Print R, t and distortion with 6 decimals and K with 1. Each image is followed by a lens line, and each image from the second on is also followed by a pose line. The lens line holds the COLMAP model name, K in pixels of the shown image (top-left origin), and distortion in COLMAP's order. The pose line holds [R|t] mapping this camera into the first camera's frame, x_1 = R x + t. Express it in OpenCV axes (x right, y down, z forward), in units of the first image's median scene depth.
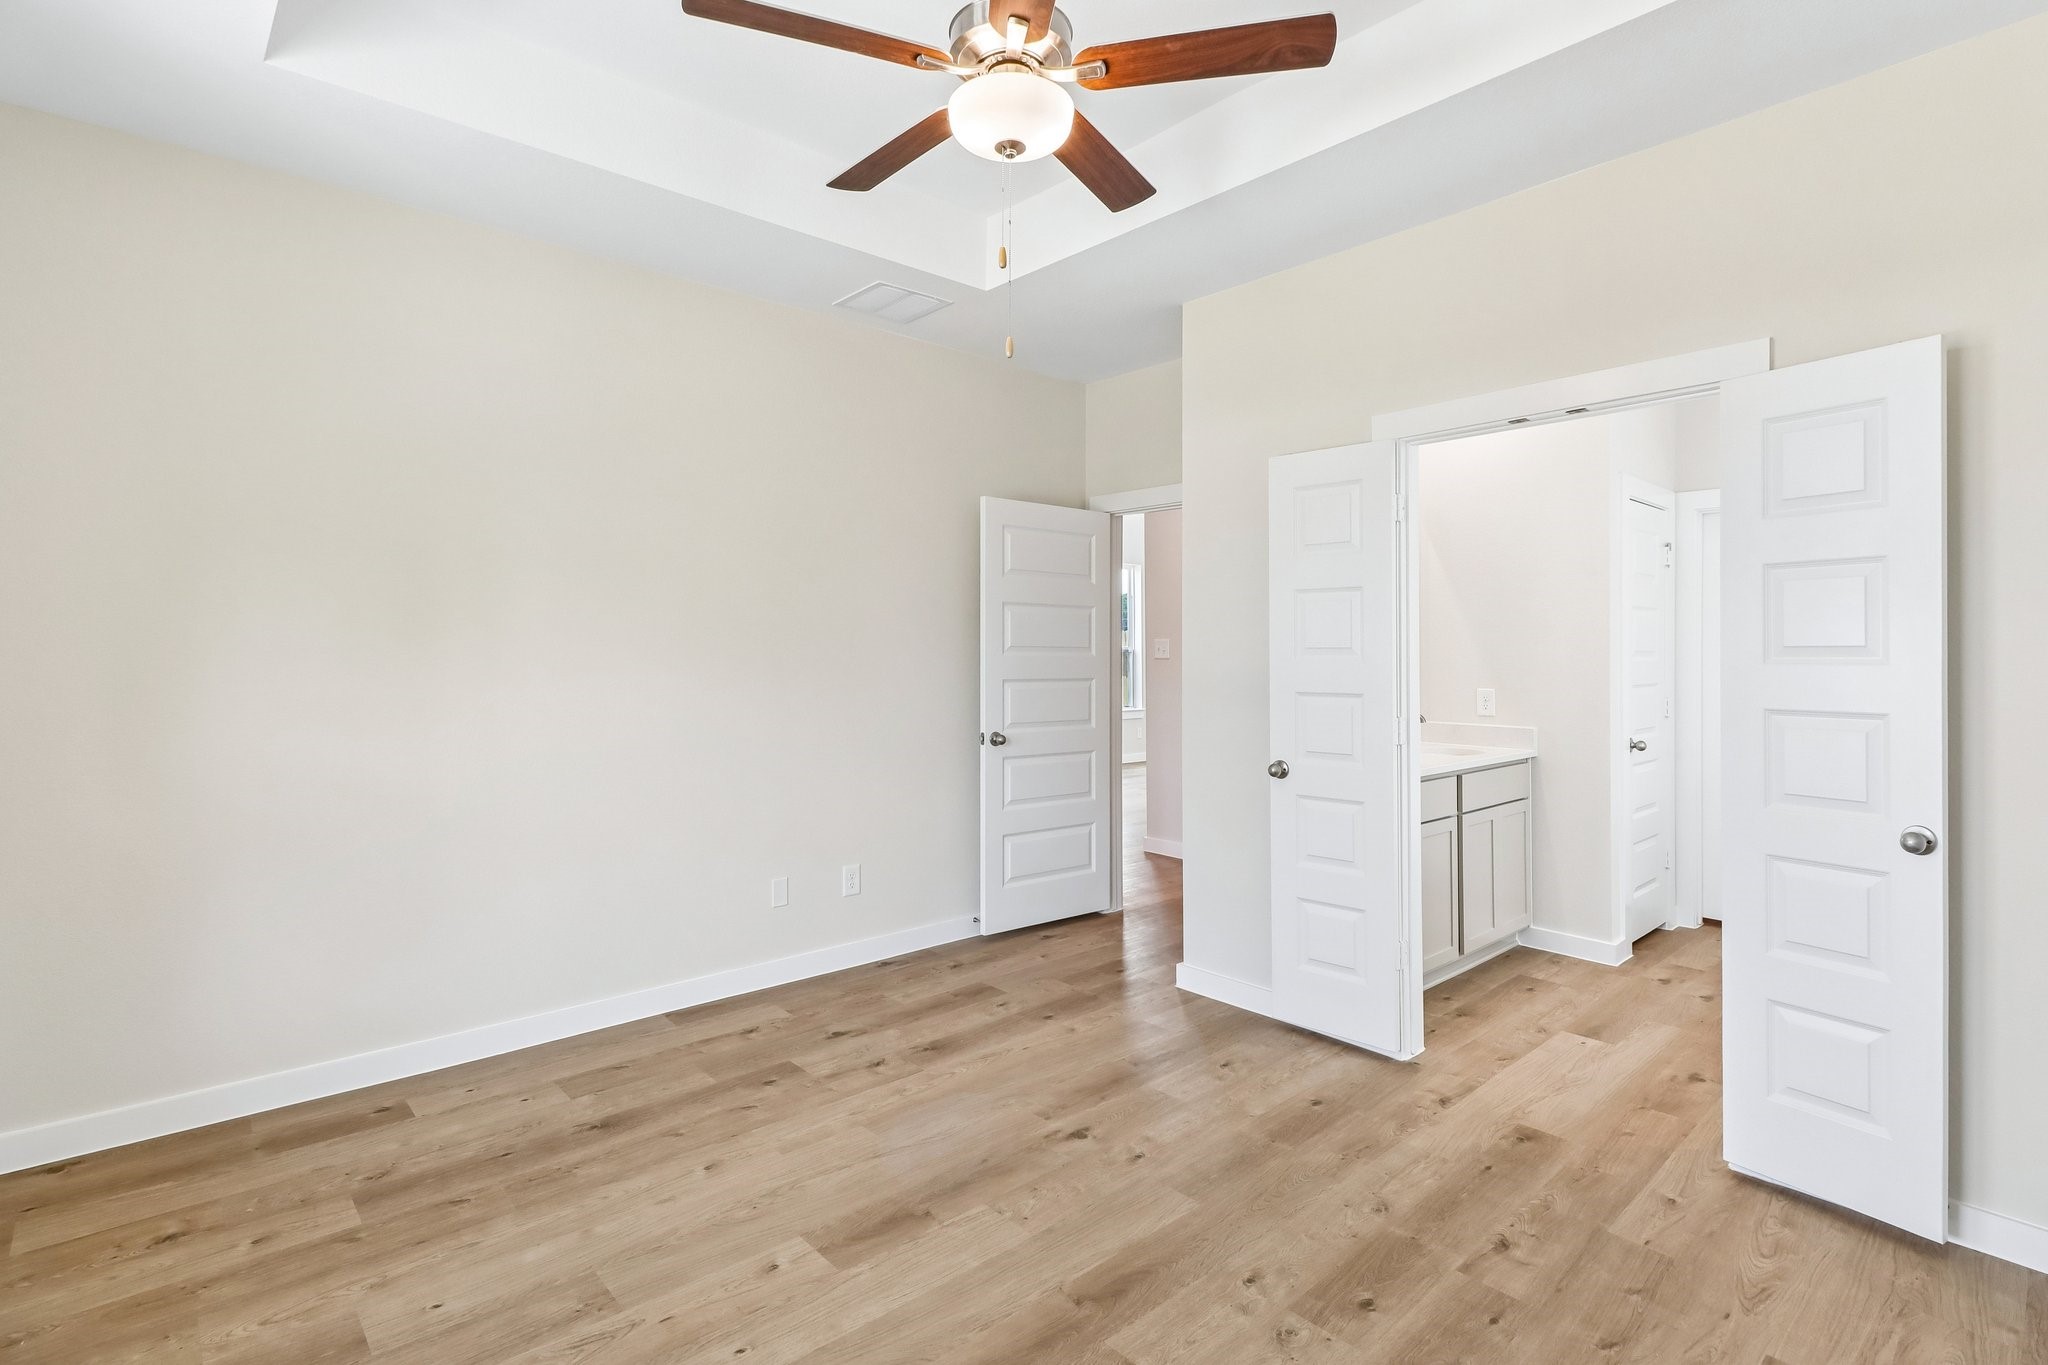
lens RADIAL K [[985.3, 0, 1028.0], [0, 985.3, 653.2], [0, 0, 1]] dist [0.002792, -0.011900]
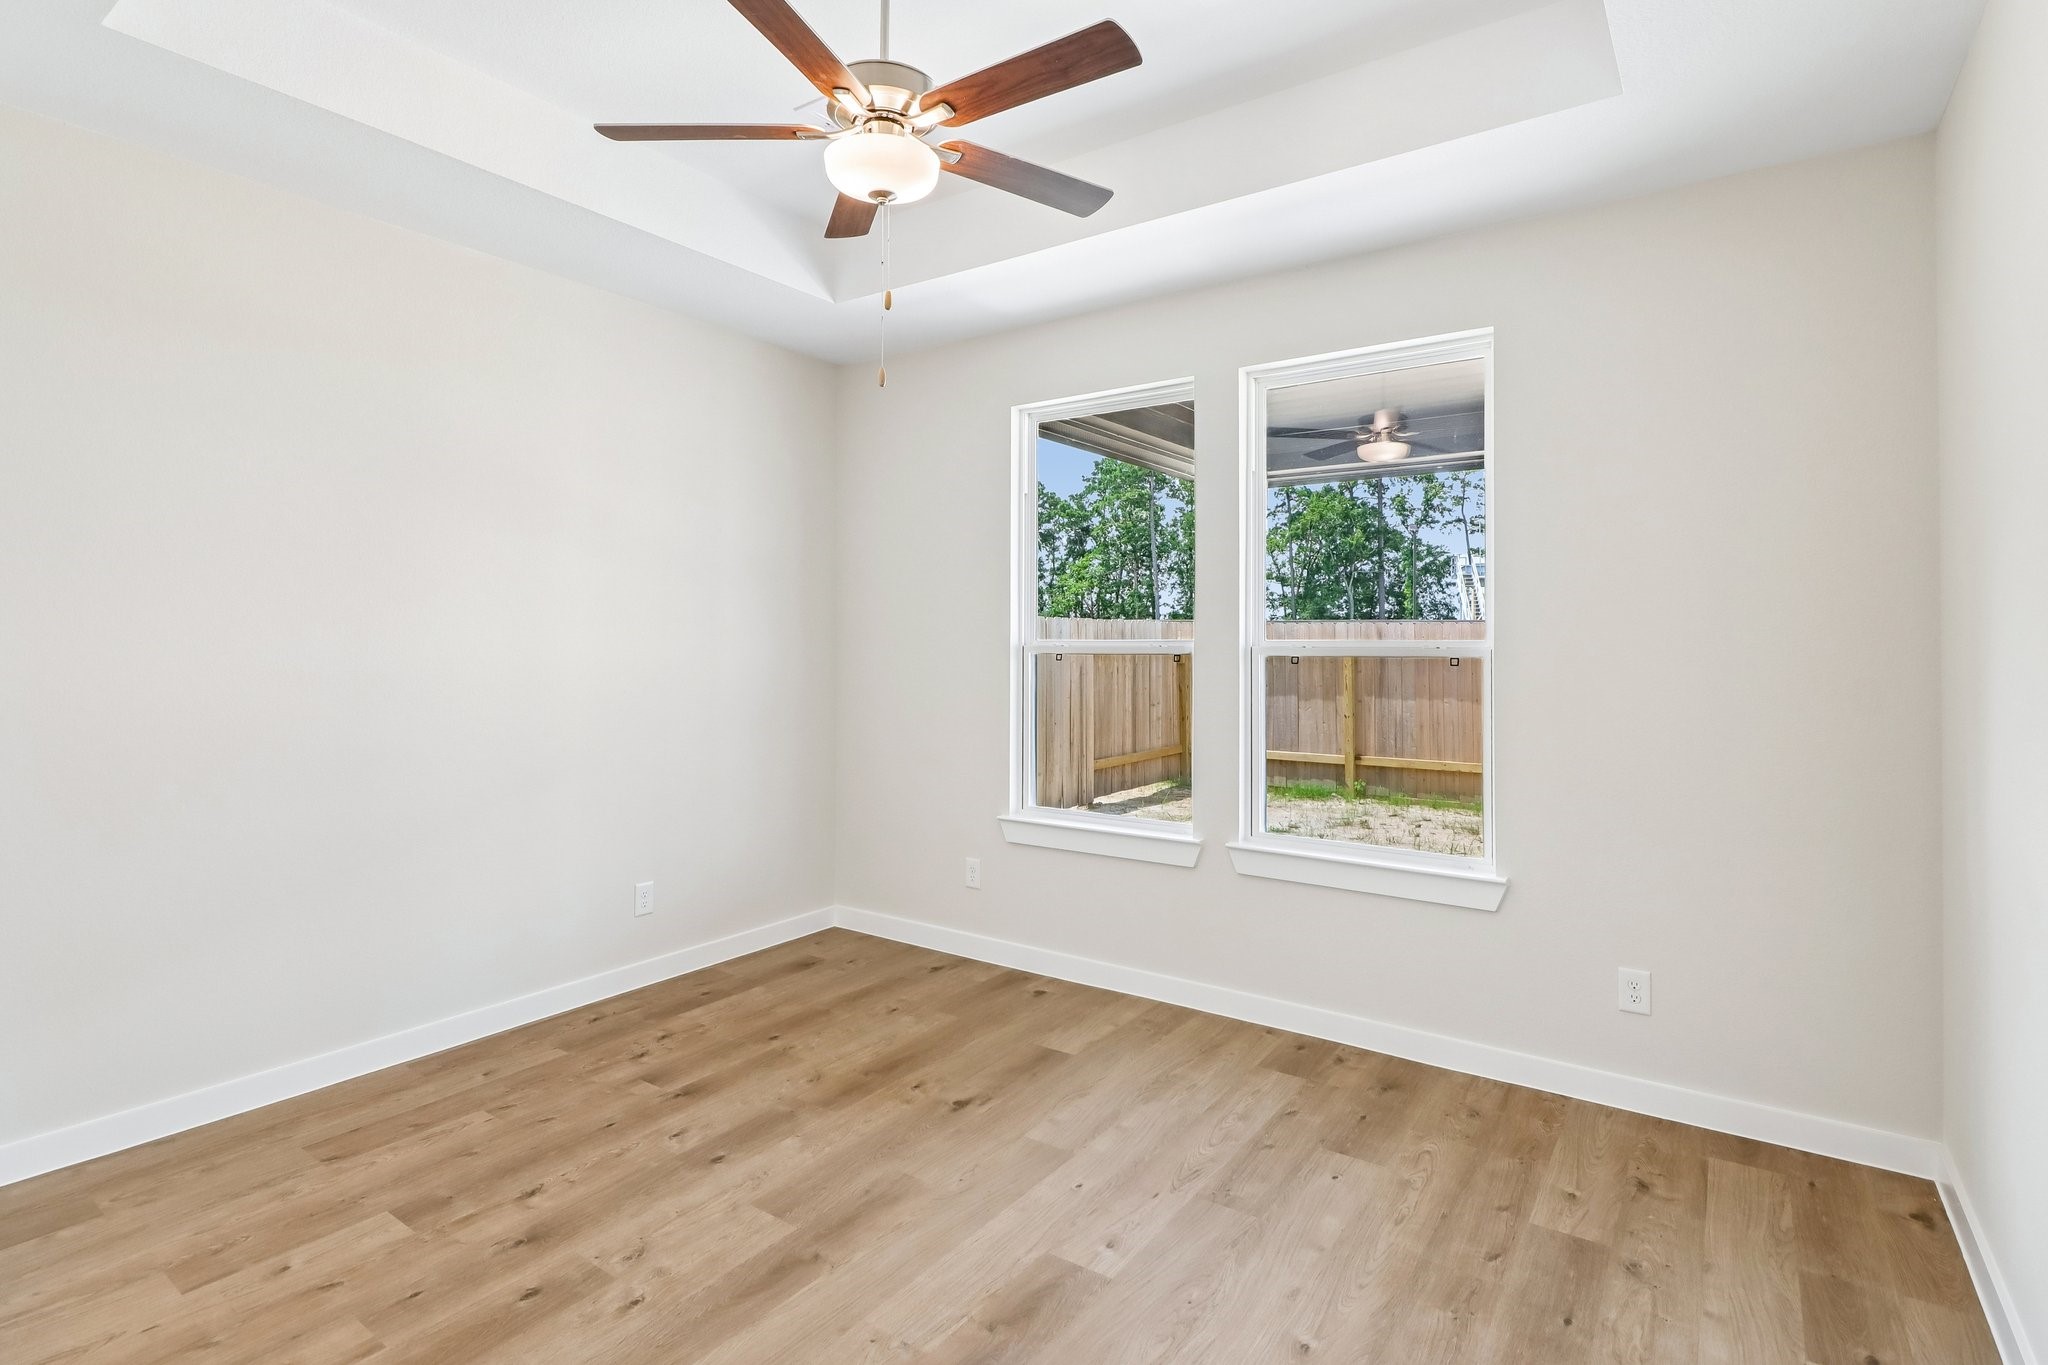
lens RADIAL K [[985.3, 0, 1028.0], [0, 985.3, 653.2], [0, 0, 1]] dist [0.002792, -0.011900]
pose [[-0.978151, -0.003814, -0.207860, 0.048763], [-0.004560, 0.999985, 0.003111, -0.013068], [0.207845, 0.003991, -0.978154, 2.005879]]
